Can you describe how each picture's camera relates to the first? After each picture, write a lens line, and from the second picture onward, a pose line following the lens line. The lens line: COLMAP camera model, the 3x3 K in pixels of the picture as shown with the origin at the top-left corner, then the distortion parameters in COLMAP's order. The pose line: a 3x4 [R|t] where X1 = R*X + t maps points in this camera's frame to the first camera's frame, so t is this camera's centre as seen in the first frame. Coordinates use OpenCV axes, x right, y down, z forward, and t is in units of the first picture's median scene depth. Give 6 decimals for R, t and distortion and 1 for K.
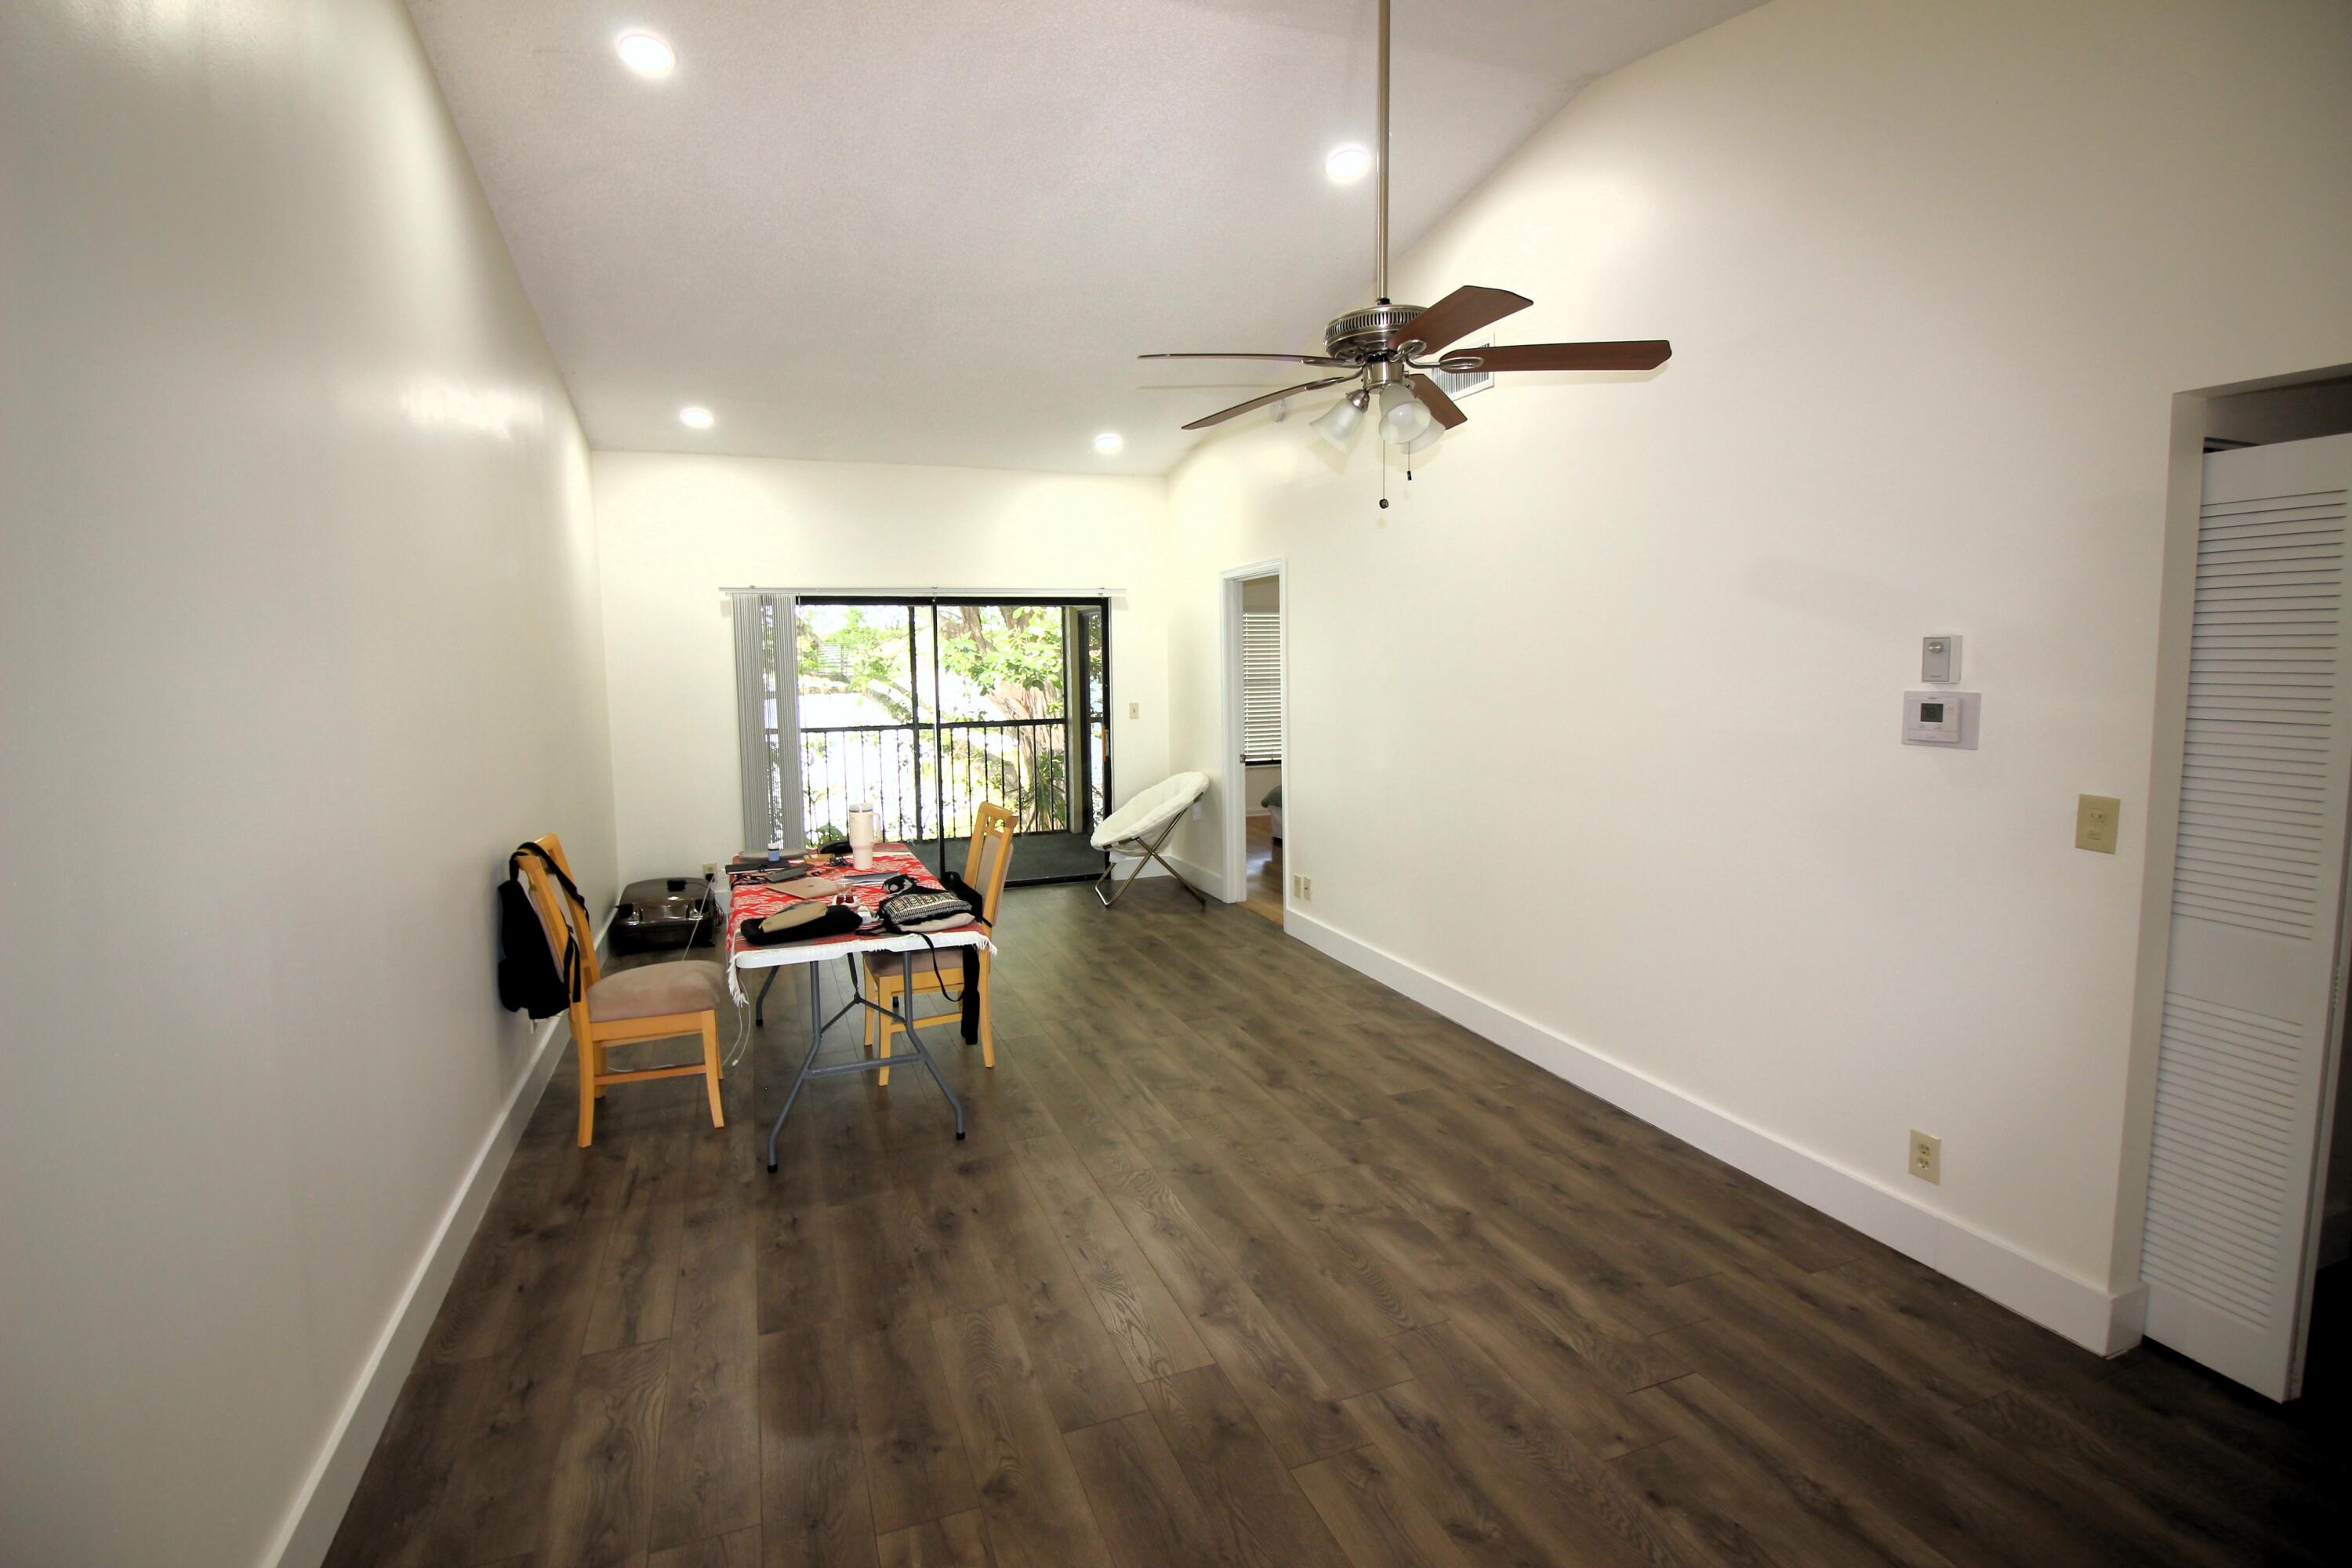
lens RADIAL K [[1092.2, 0, 1156.5], [0, 1092.2, 760.4], [0, 0, 1]] dist [-0.004986, -0.010013]
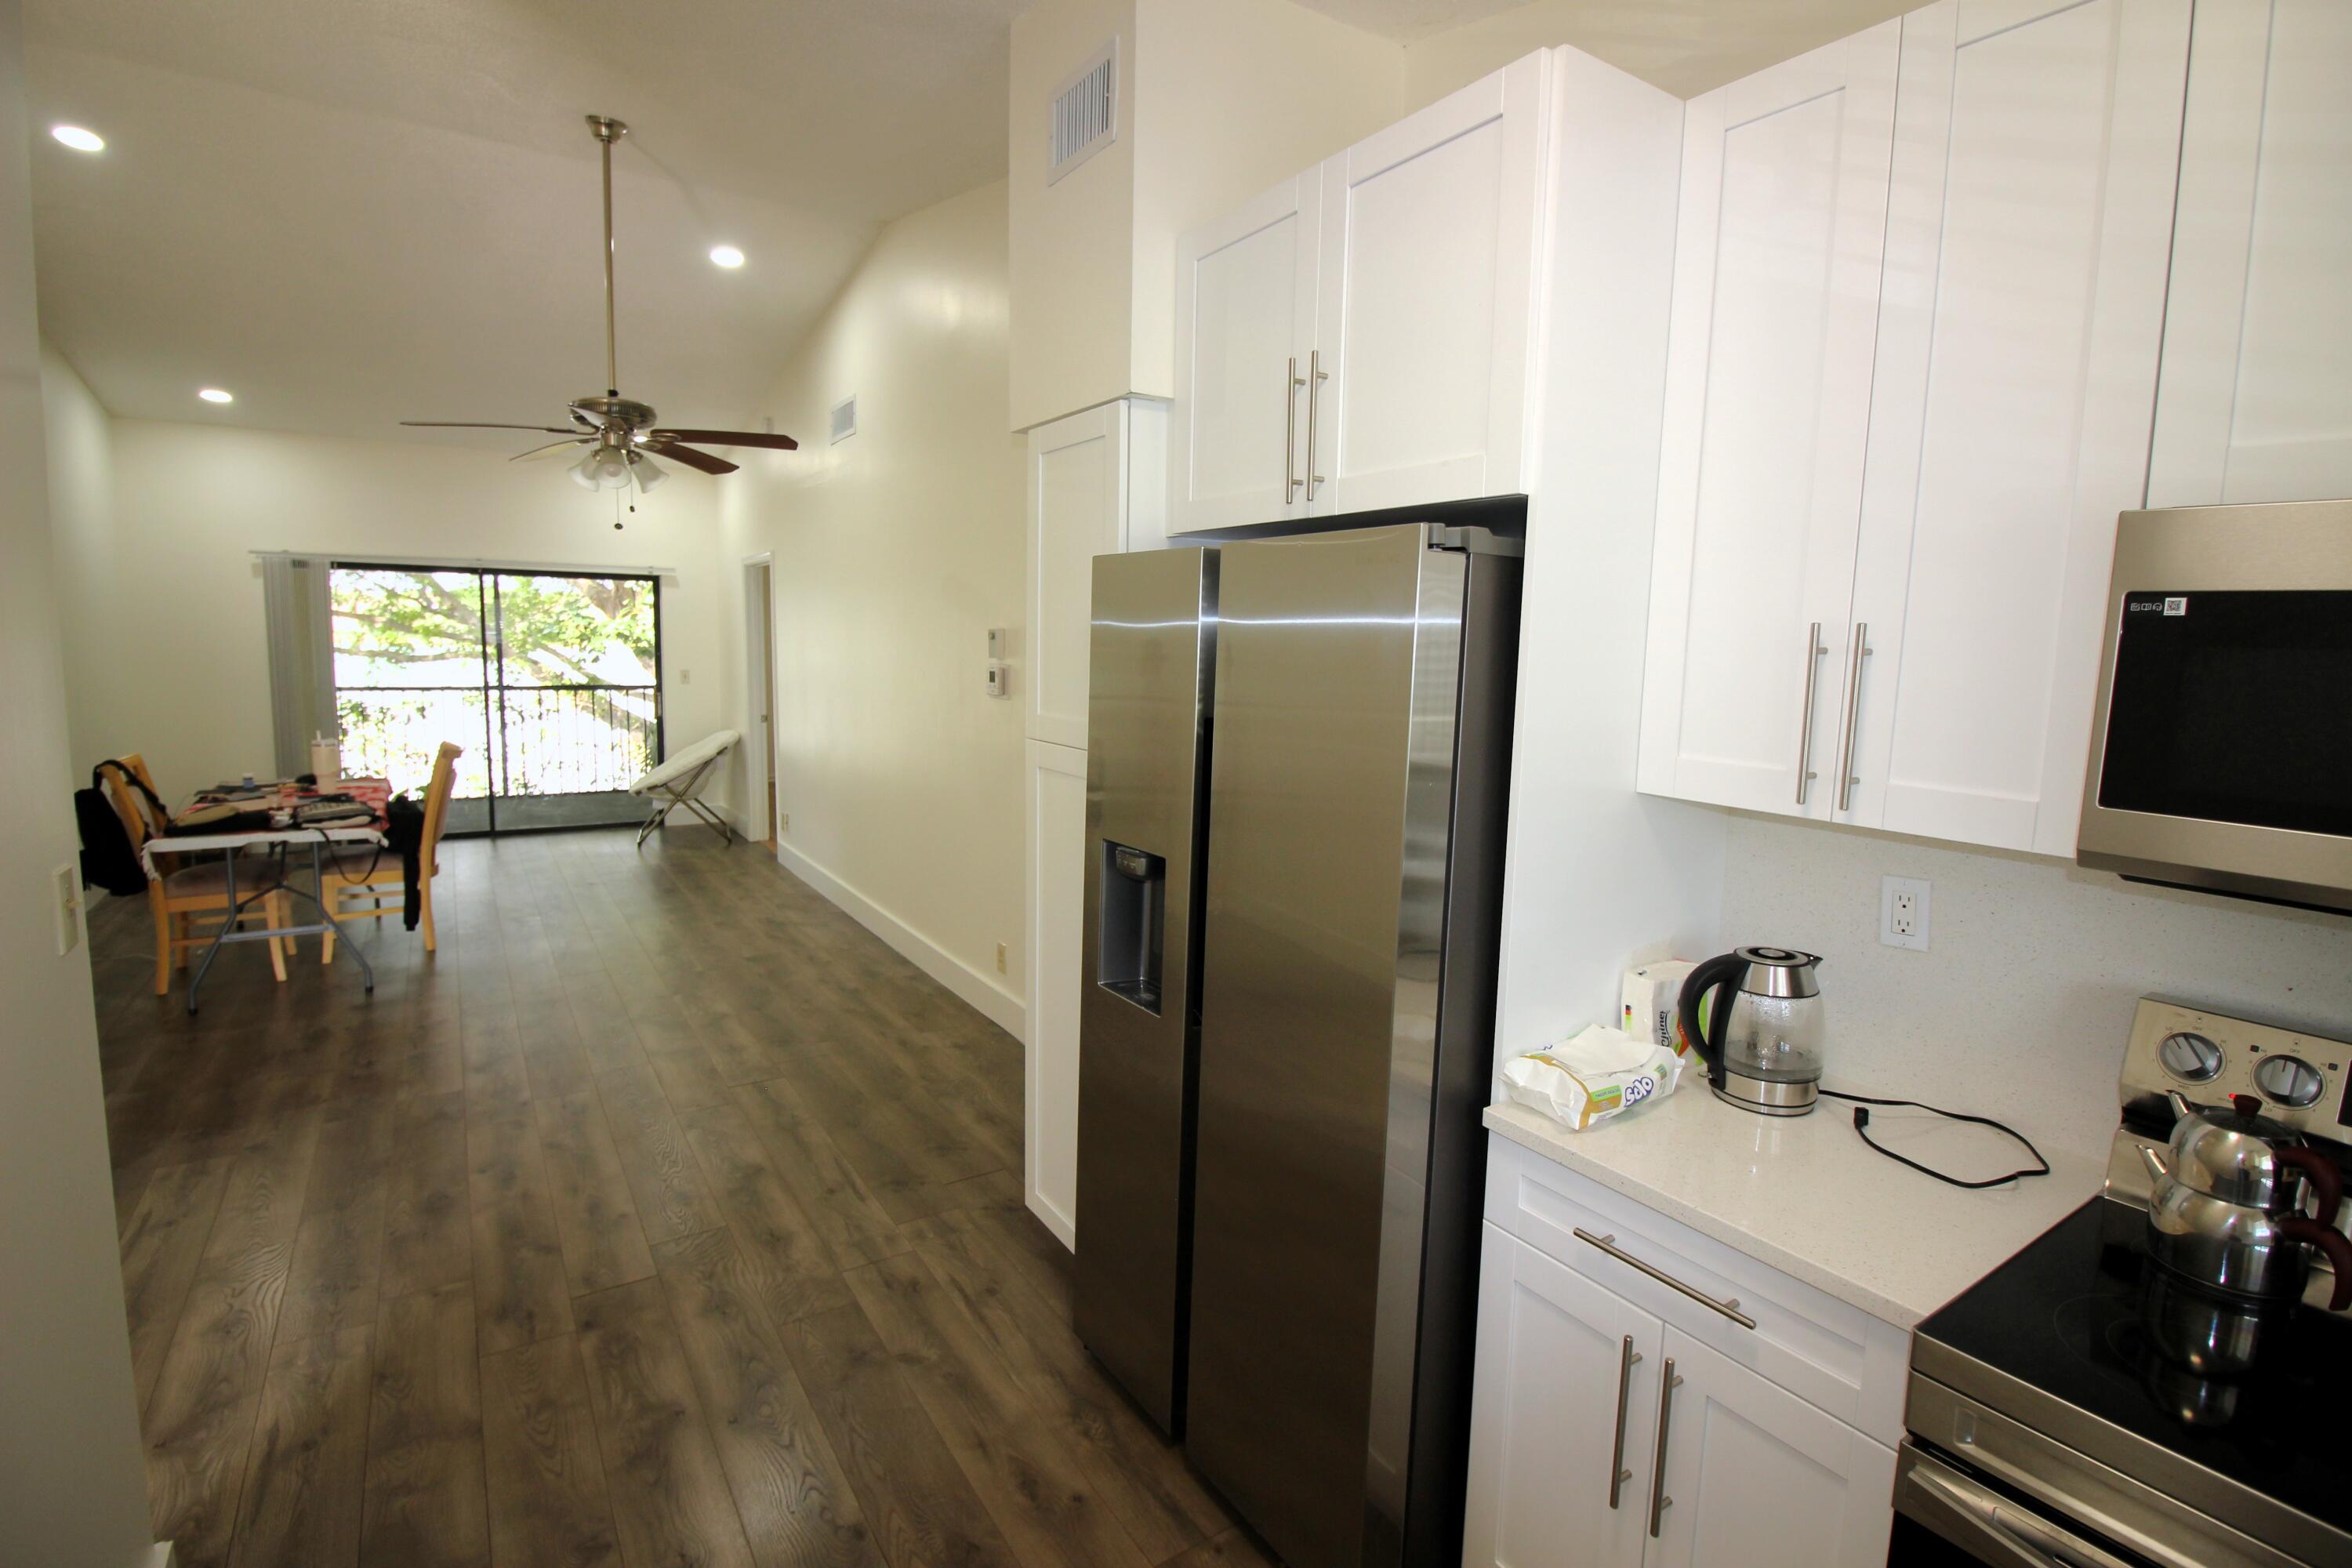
lens RADIAL K [[1092.2, 0, 1165.2], [0, 1092.2, 763.7], [0, 0, 1]] dist [-0.004986, -0.010013]
pose [[0.974481, 0.011210, 0.224190, 0.460436], [-0.015376, 0.999740, 0.016847, 0.039905], [-0.223943, -0.019864, 0.974400, -0.477955]]
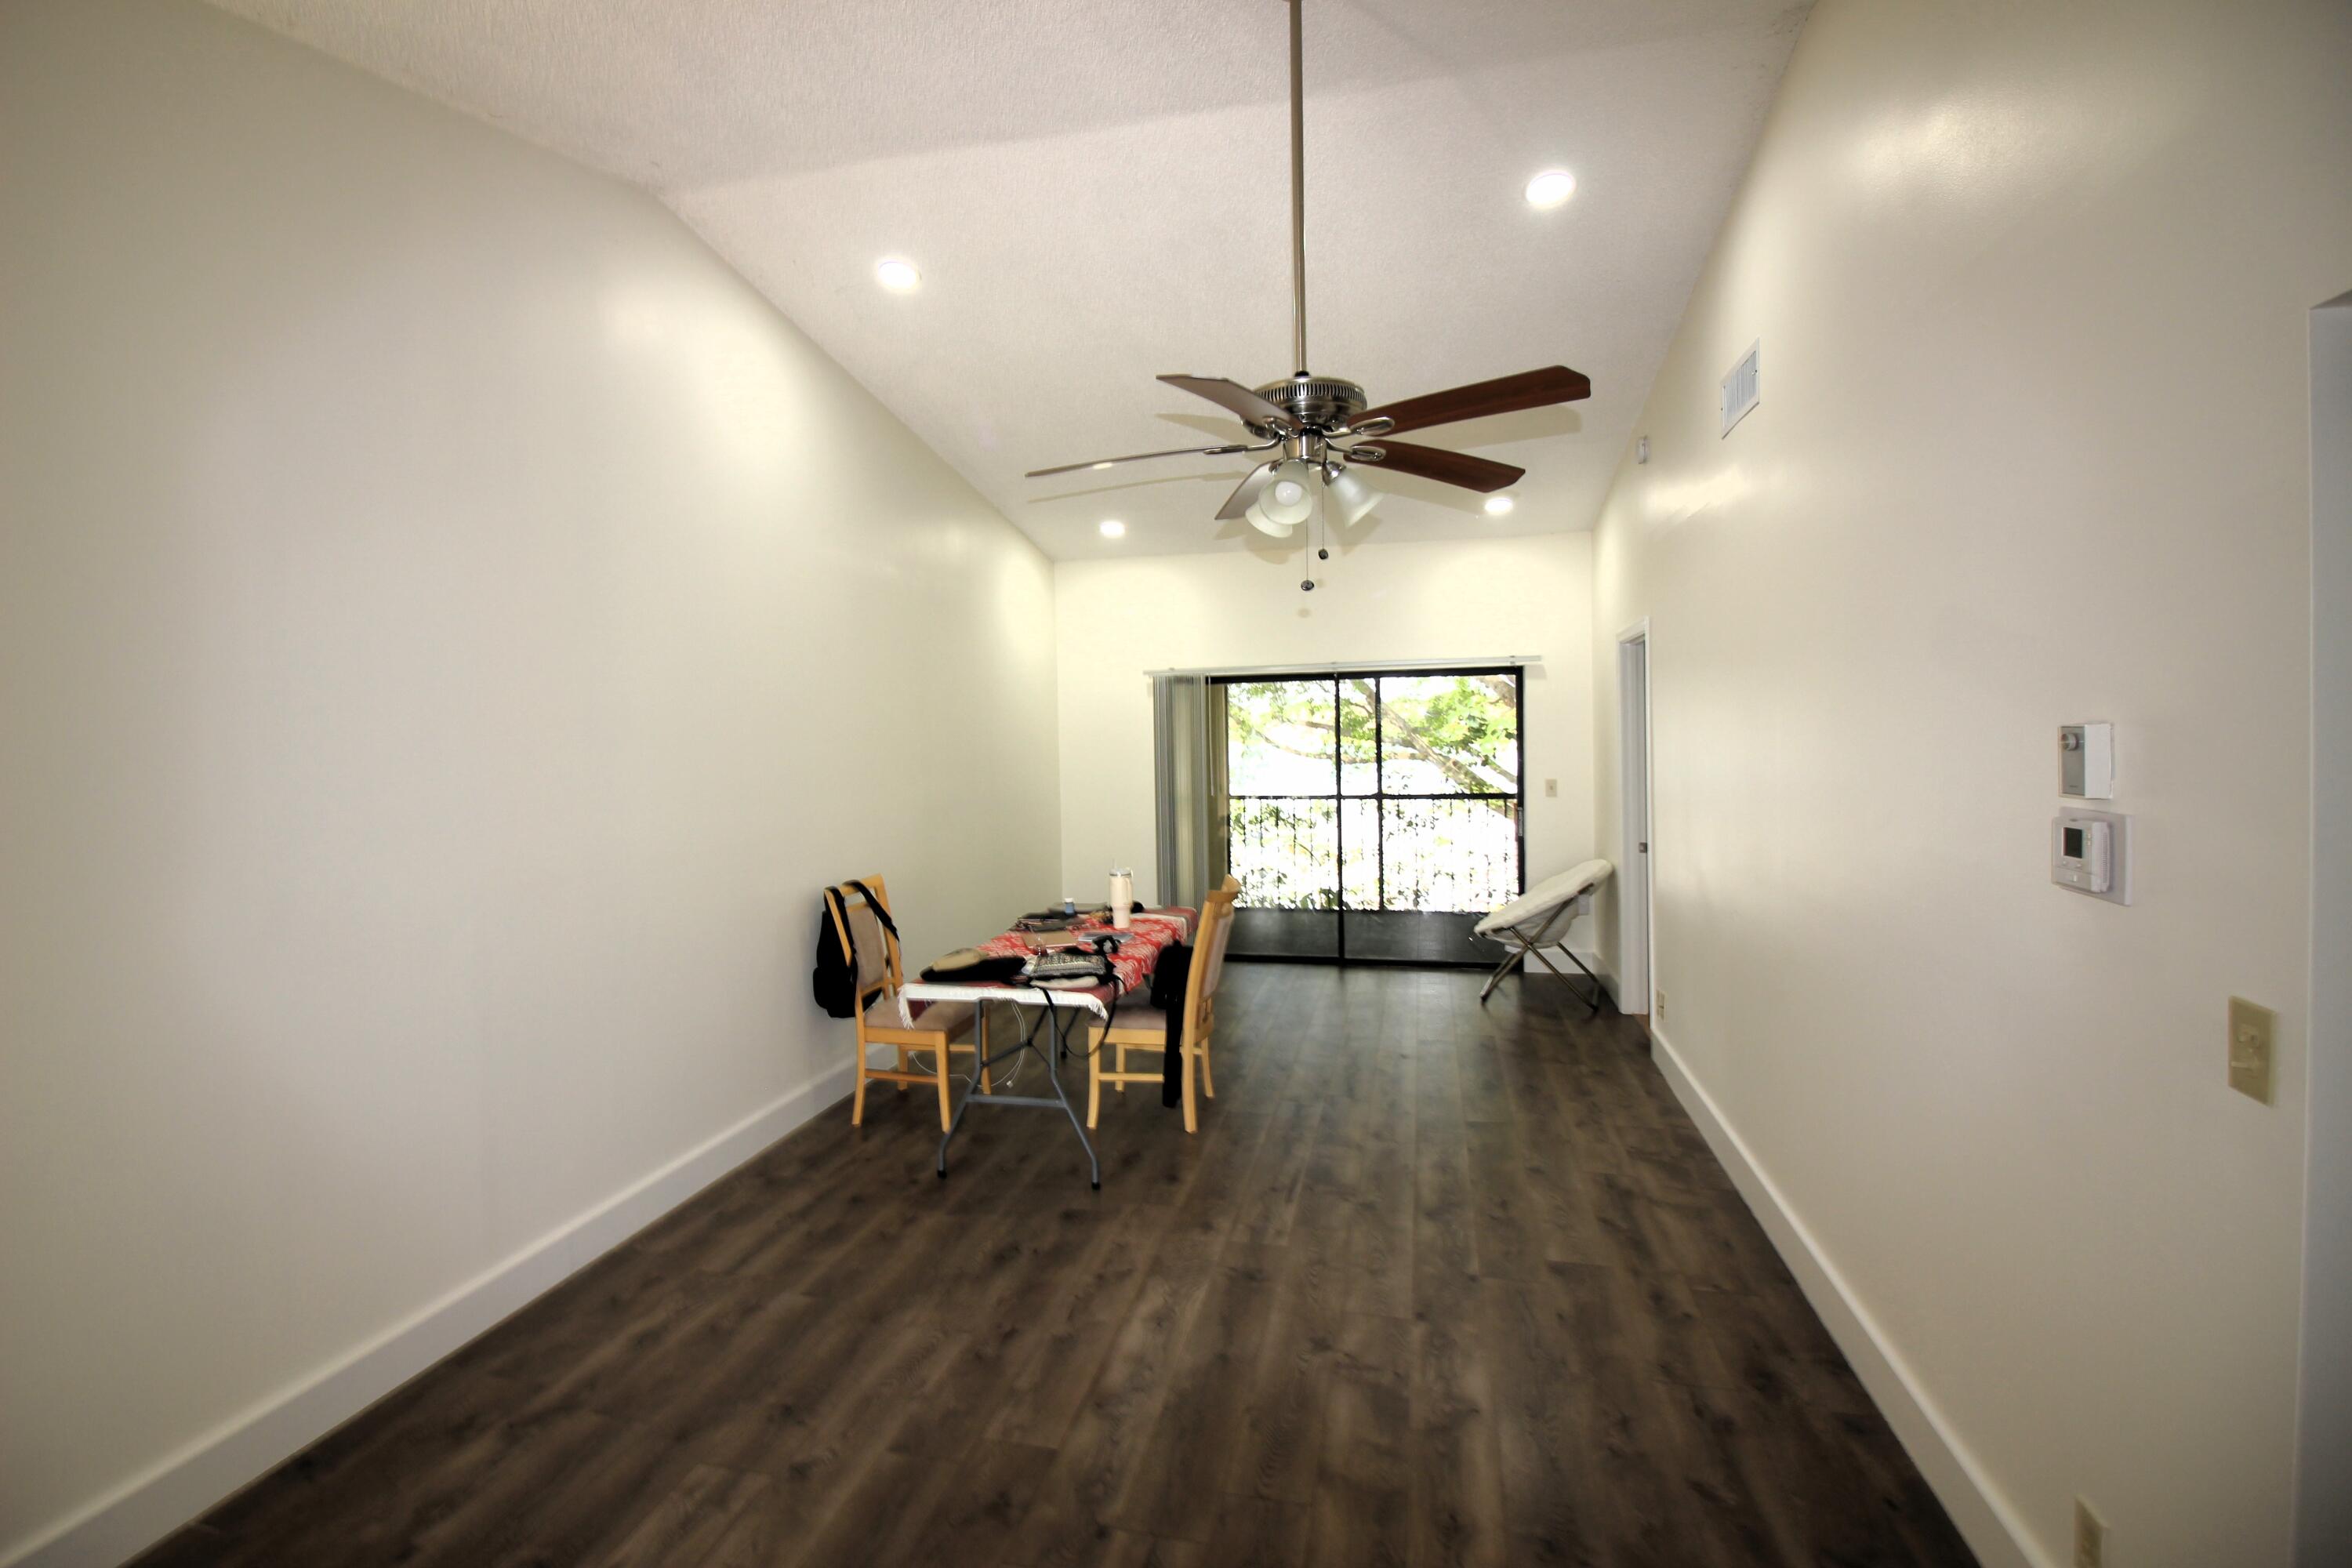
lens RADIAL K [[1092.2, 0, 1156.5], [0, 1092.2, 760.6], [0, 0, 1]] dist [-0.004986, -0.010013]
pose [[0.825904, 0.013906, -0.563639, 0.477720], [-0.045966, 0.998029, -0.042732, -0.030736], [0.561934, 0.061201, 0.824915, 0.125686]]
